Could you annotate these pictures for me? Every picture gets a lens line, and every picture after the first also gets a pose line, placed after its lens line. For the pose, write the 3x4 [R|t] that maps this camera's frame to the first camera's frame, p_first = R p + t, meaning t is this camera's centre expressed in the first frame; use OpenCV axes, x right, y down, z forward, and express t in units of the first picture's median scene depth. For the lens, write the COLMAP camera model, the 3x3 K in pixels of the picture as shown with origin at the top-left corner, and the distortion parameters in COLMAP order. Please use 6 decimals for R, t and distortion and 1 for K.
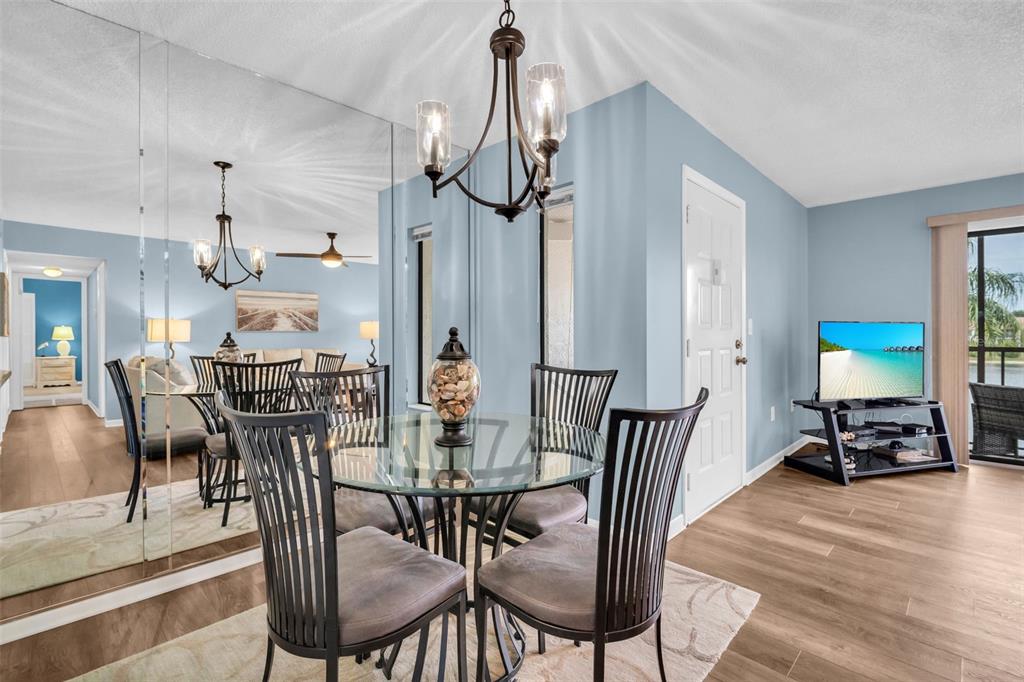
lens RADIAL K [[465.7, 0, 514.5], [0, 465.7, 341.5], [0, 0, 1]] dist [-0.000572, -0.007493]
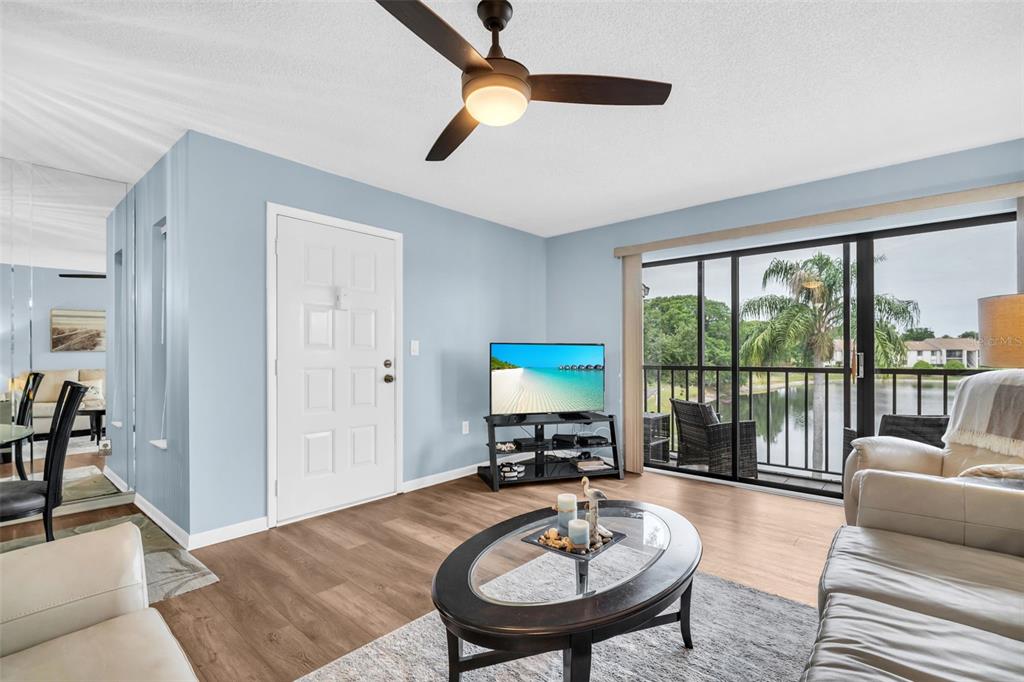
lens RADIAL K [[481.1, 0, 508.9], [0, 481.1, 350.9], [0, 0, 1]] dist [0.034111, -0.009484]
pose [[0.999490, -0.000925, 0.031912, 0.661151], [0.001596, 0.999778, -0.020995, 0.001362], [-0.031885, 0.021035, 0.999270, -0.136441]]
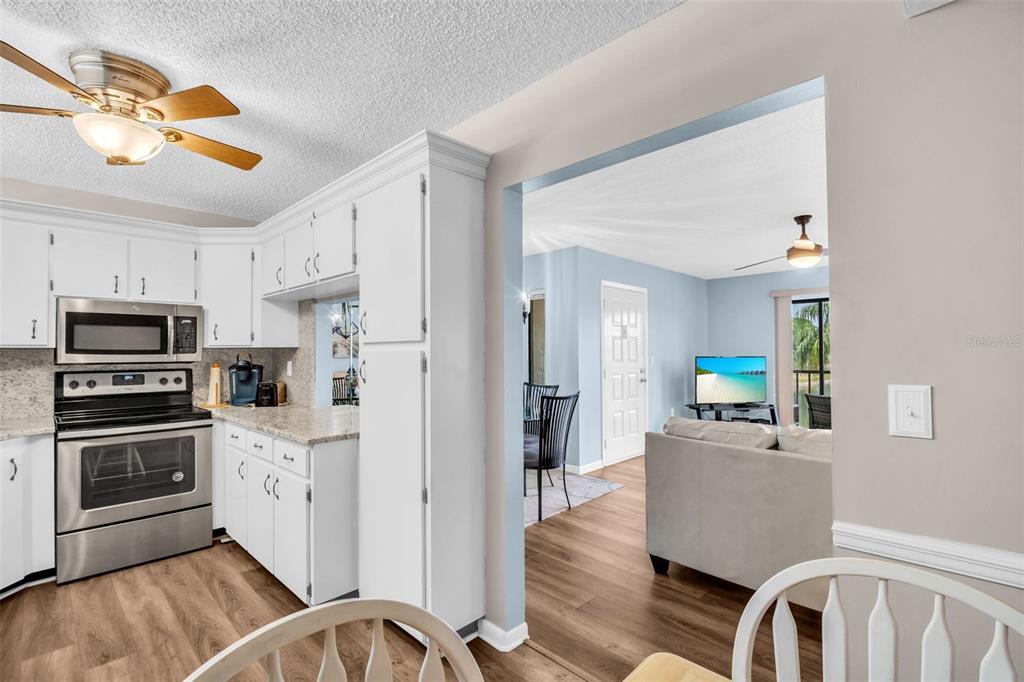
lens RADIAL K [[465.7, 0, 514.5], [0, 465.7, 341.5], [0, 0, 1]] dist [-0.000572, -0.007493]
pose [[0.999991, -0.002237, -0.003560, 0.007051], [0.002097, 0.999239, -0.038945, -0.033017], [0.003644, 0.038937, 0.999235, -0.683026]]
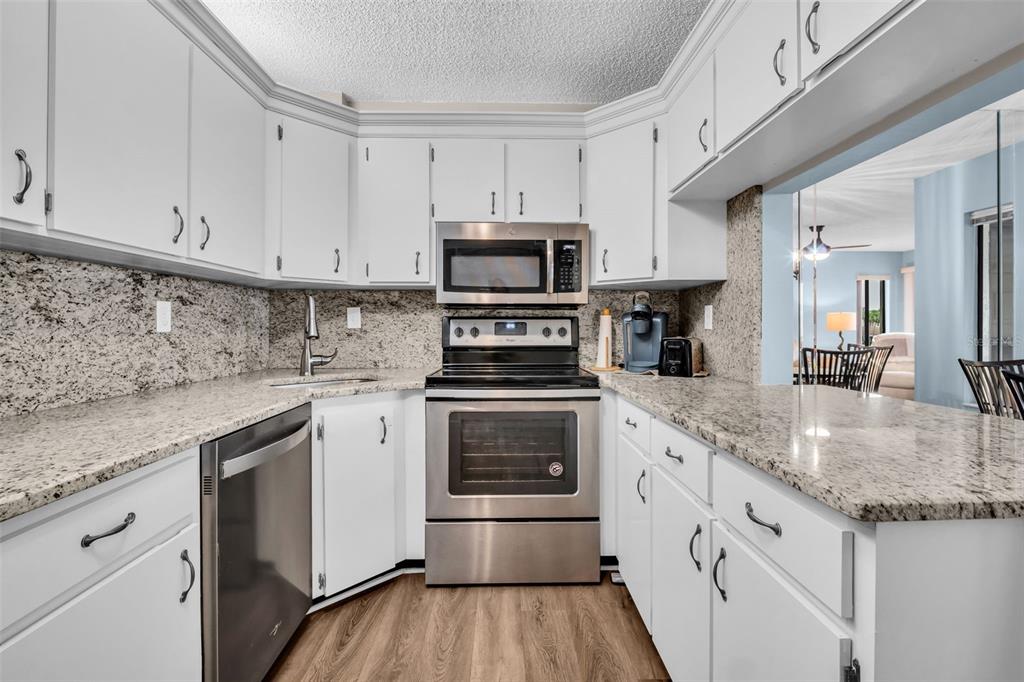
lens RADIAL K [[478.0, 0, 515.9], [0, 478.0, 333.9], [0, 0, 1]] dist [0.000118, -0.008975]
pose [[0.715238, 0.016884, -0.698677, -0.215974], [-0.015029, 0.999849, 0.008776, 0.004284], [0.698719, 0.004223, 0.715384, -0.320416]]
